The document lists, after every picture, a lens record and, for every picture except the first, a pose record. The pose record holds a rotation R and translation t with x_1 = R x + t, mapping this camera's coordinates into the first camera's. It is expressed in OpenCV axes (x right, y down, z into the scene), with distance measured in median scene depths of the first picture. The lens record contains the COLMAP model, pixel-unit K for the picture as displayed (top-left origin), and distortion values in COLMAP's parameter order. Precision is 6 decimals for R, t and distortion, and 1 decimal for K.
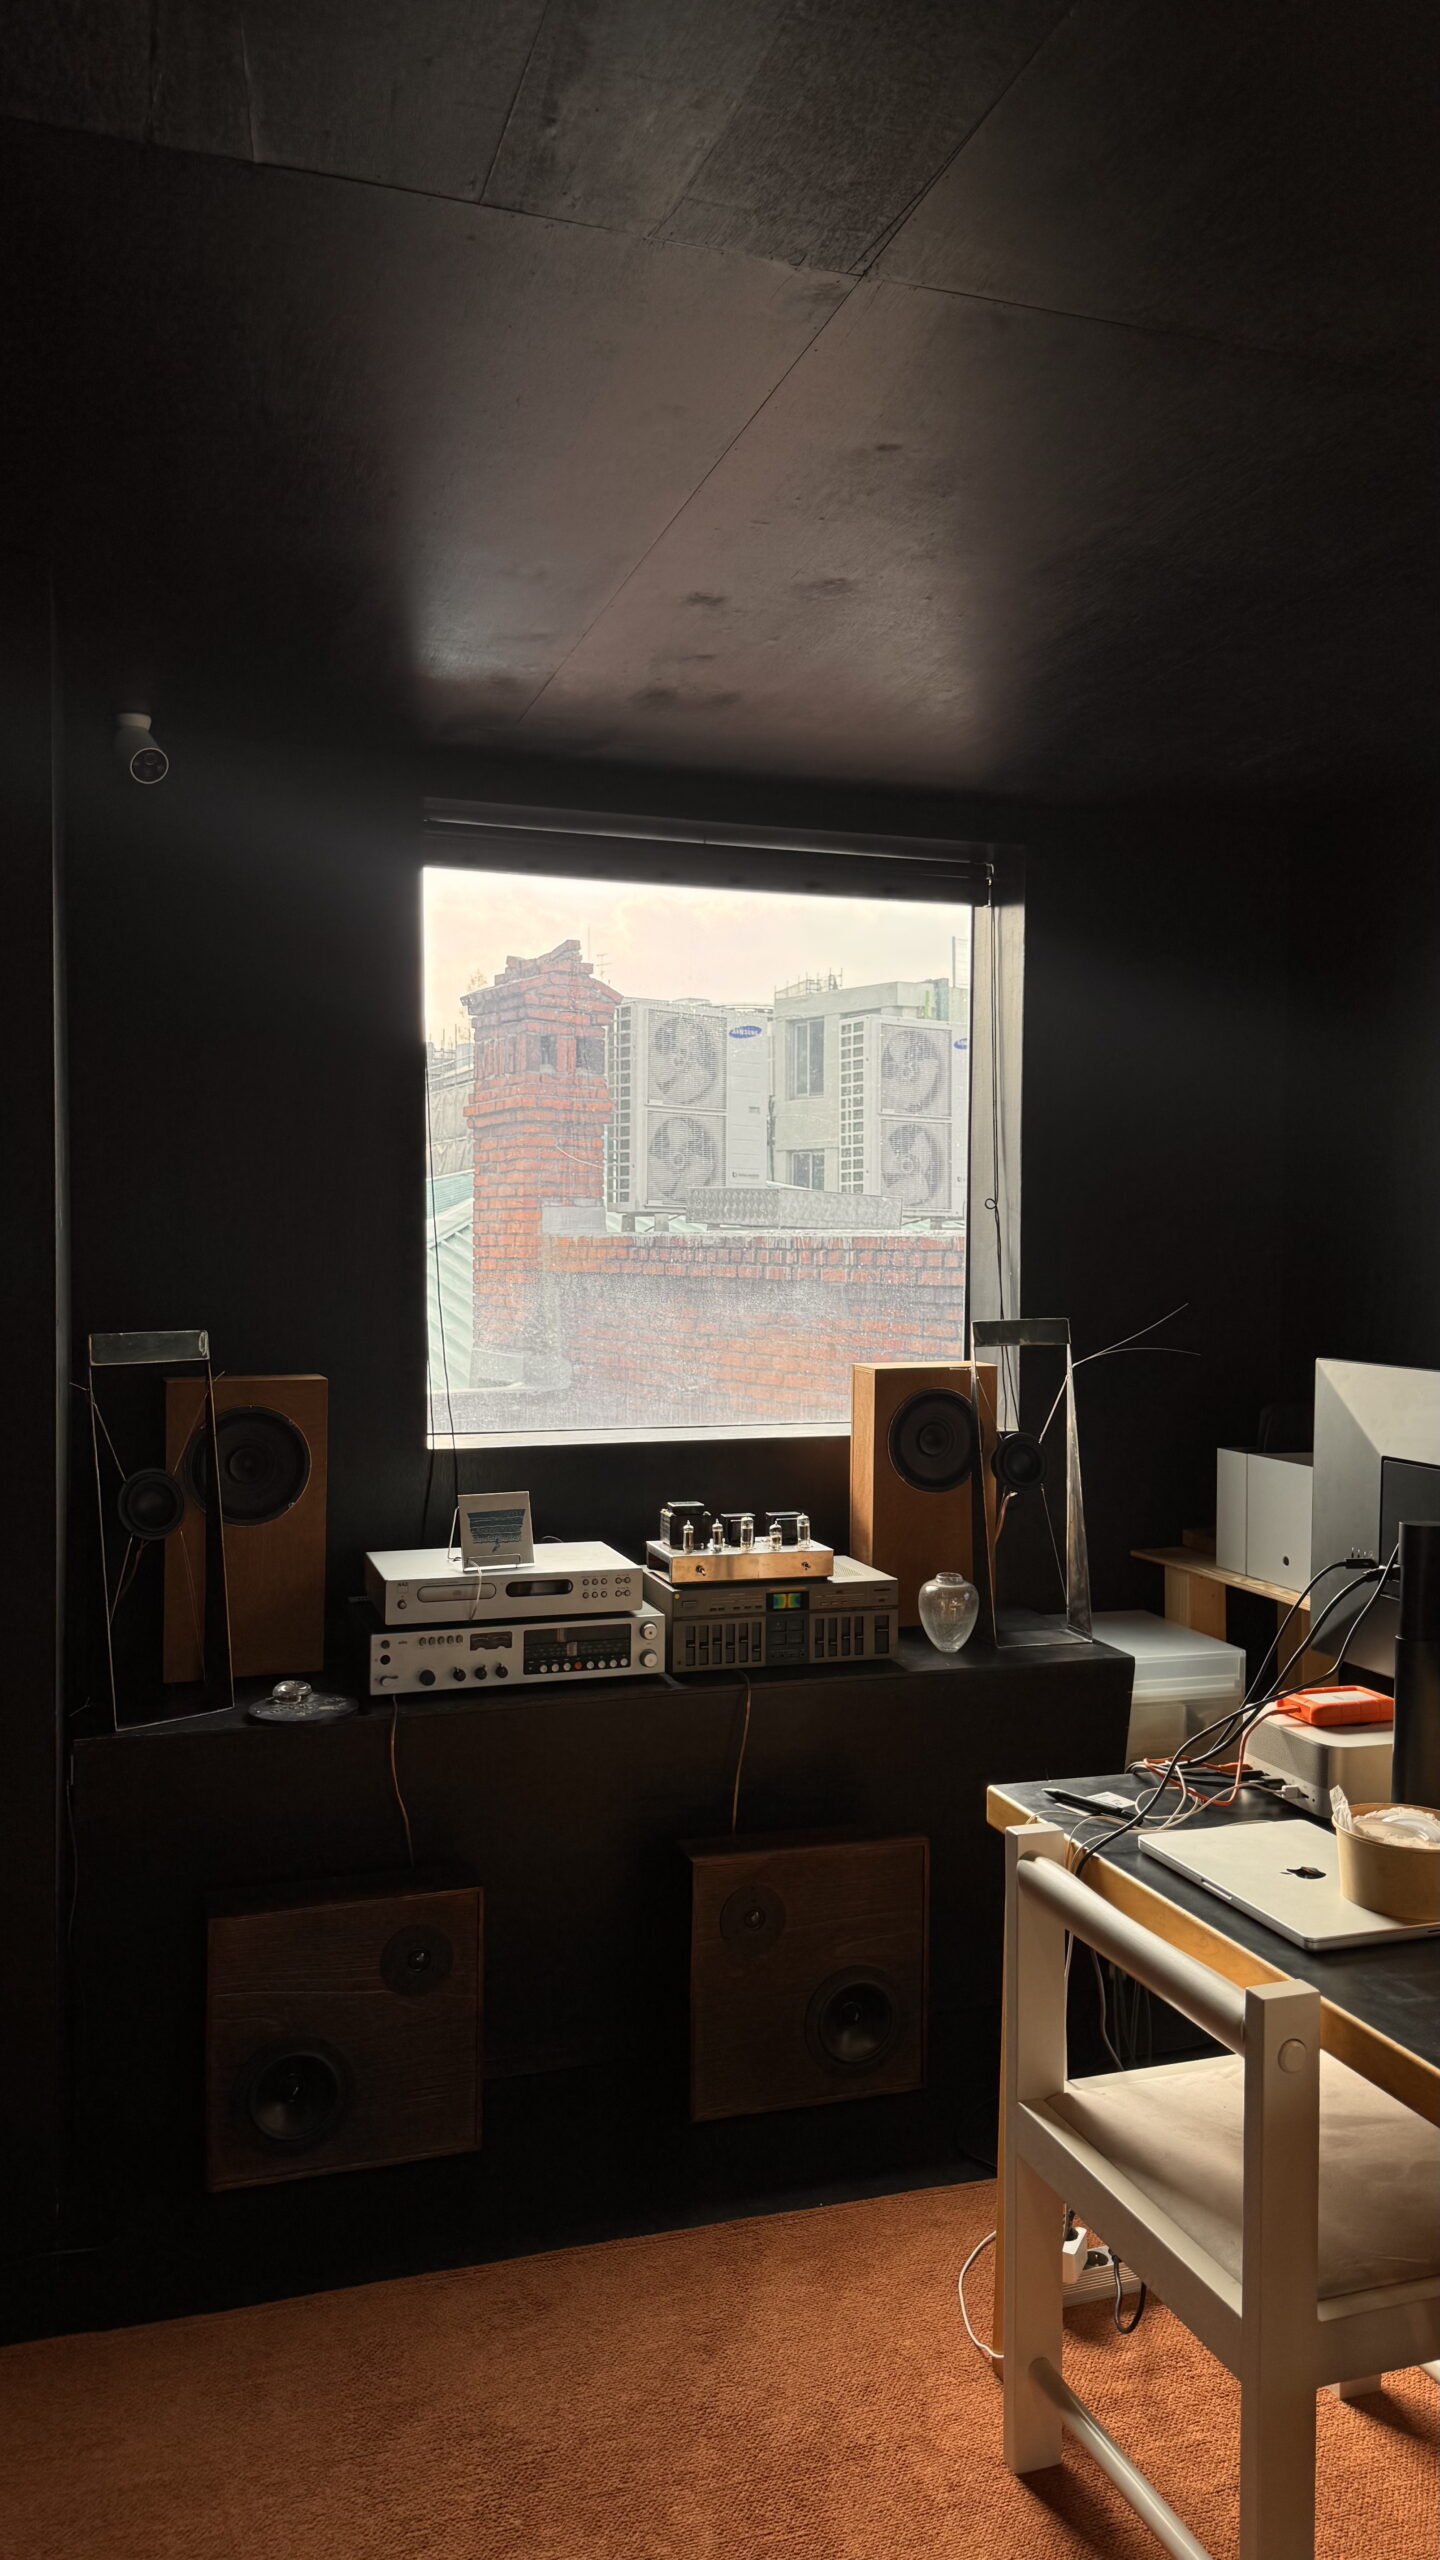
lens RADIAL K [[1765.2, 0, 713.9], [0, 1765.2, 1307.5], [0, 0, 1]] dist [0.097373, -0.140652]
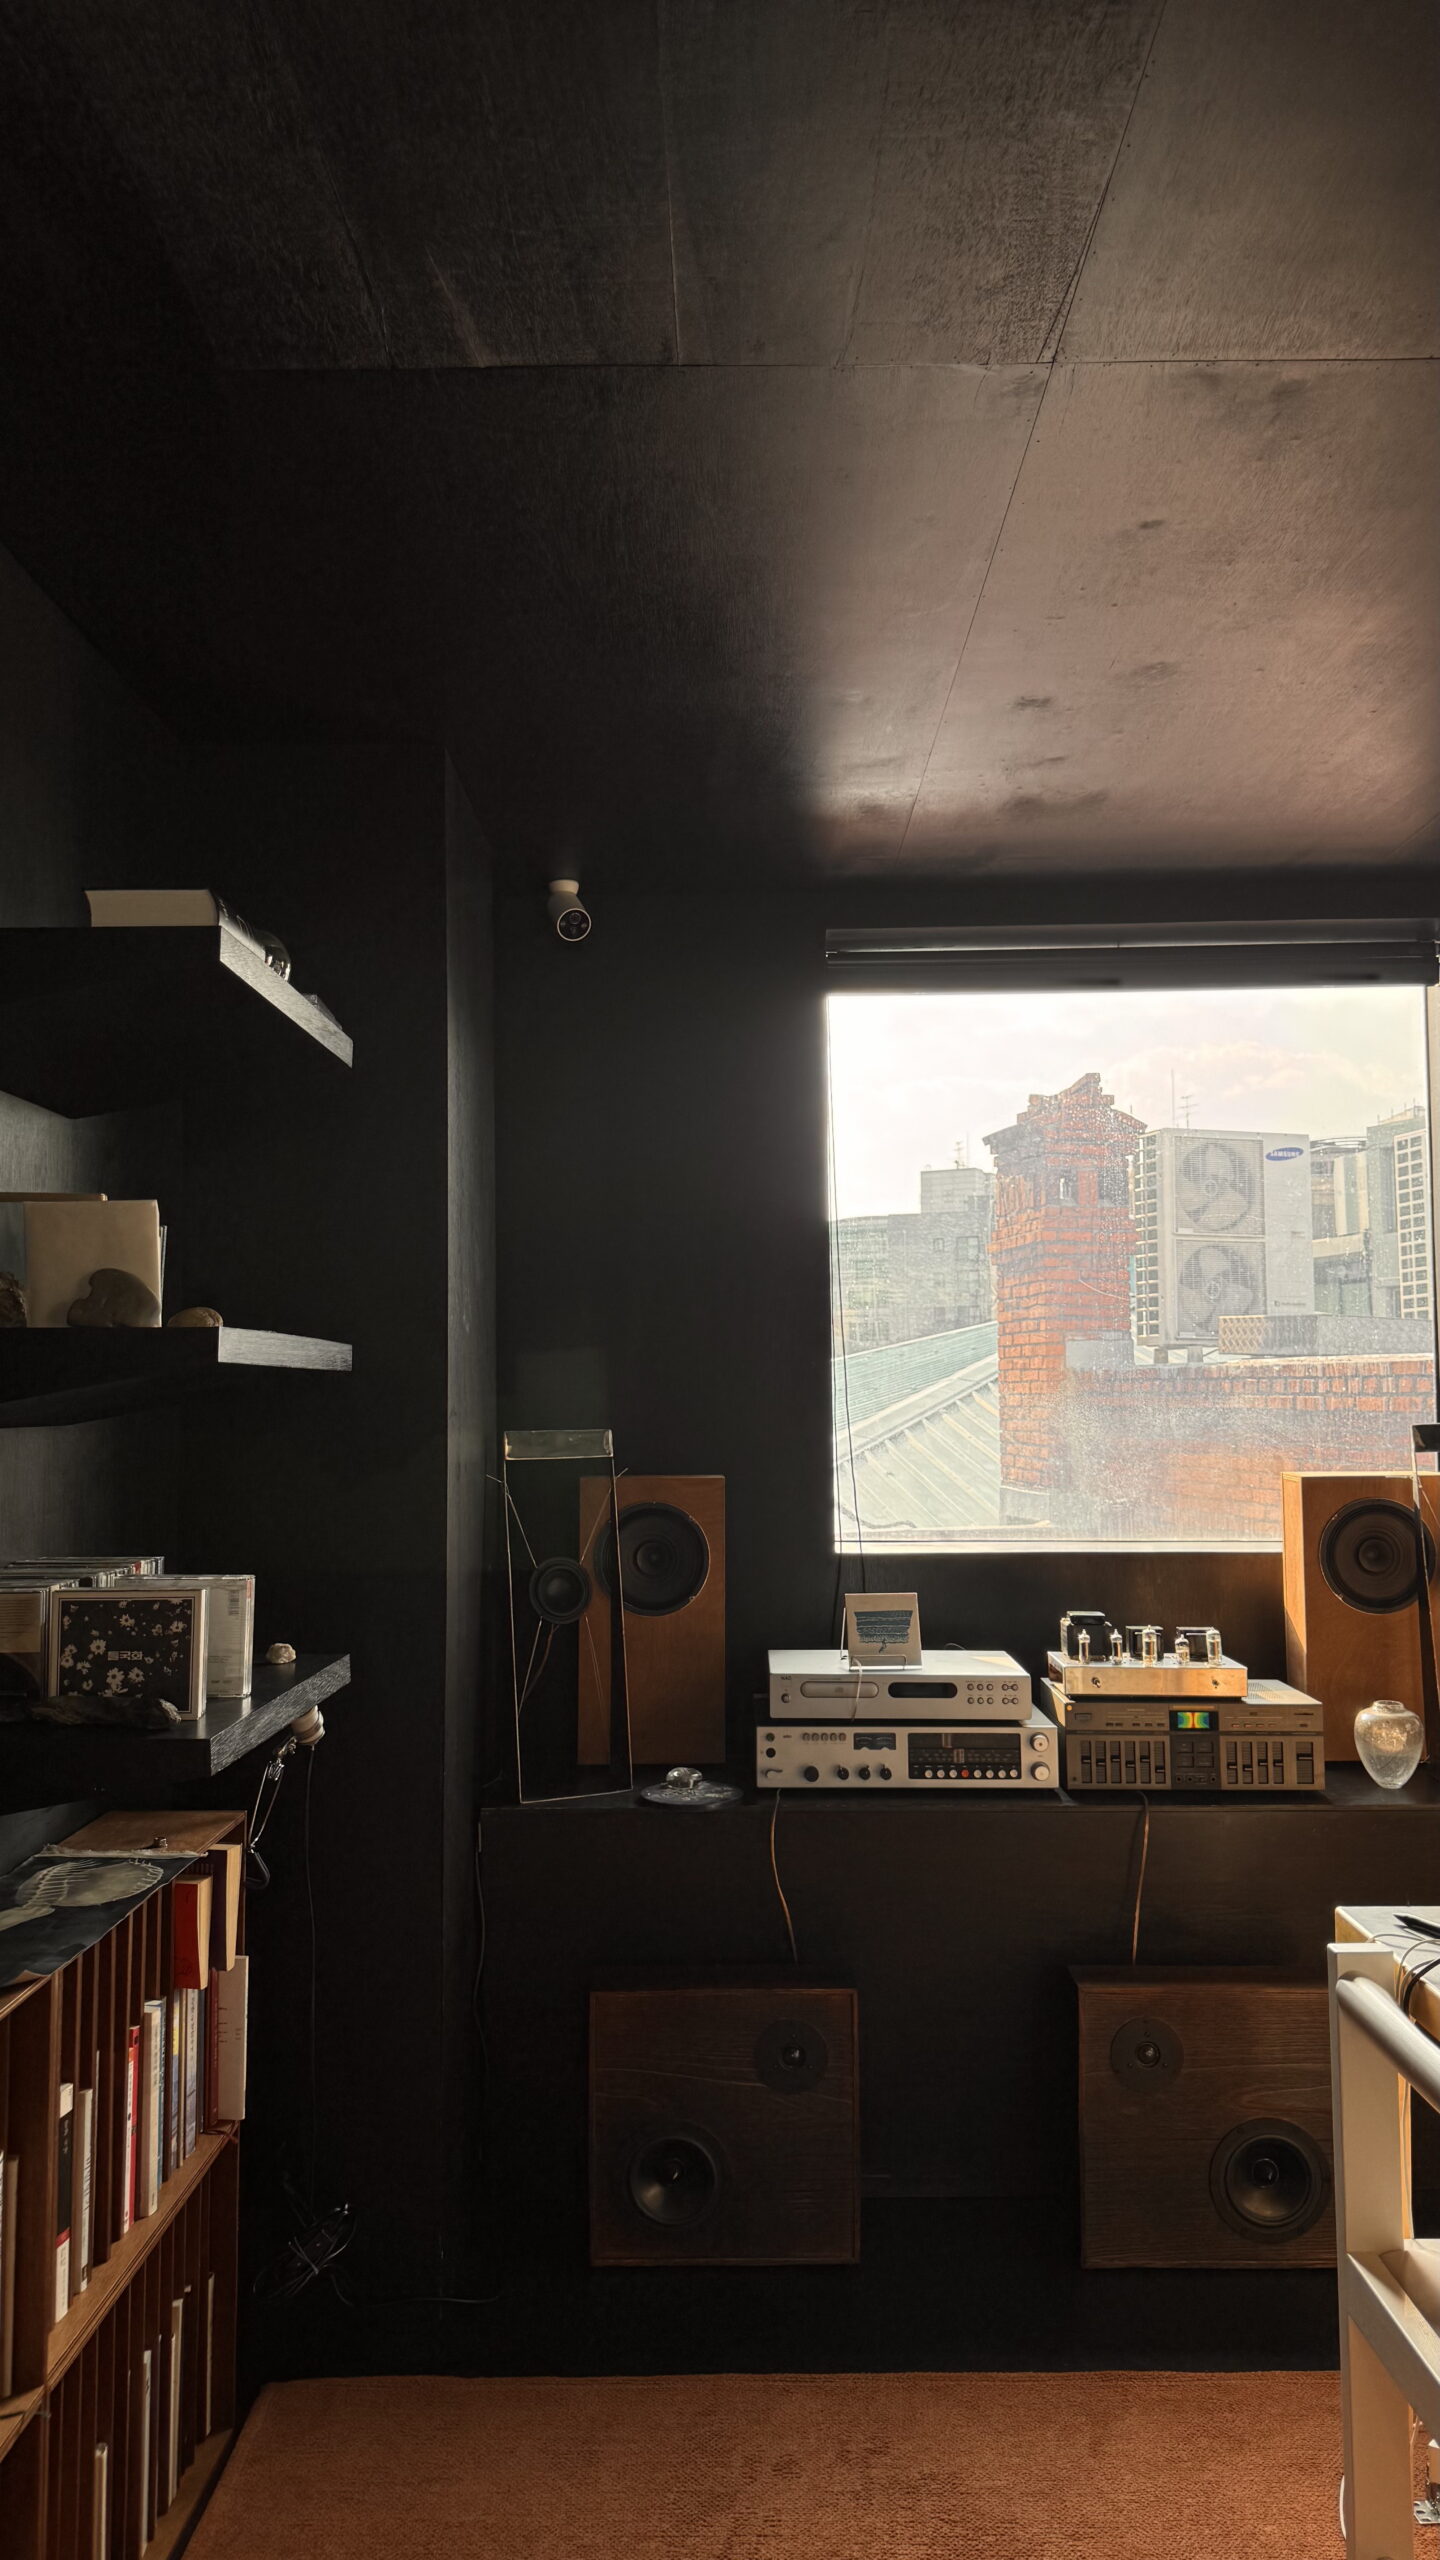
lens RADIAL K [[1765.2, 0, 713.9], [0, 1765.2, 1307.5], [0, 0, 1]] dist [0.097373, -0.140652]
pose [[0.946542, -0.027246, -0.321429, 0.114734], [-0.000180, 0.996382, -0.084991, 0.028478], [0.322582, 0.080506, 0.943112, 0.004950]]
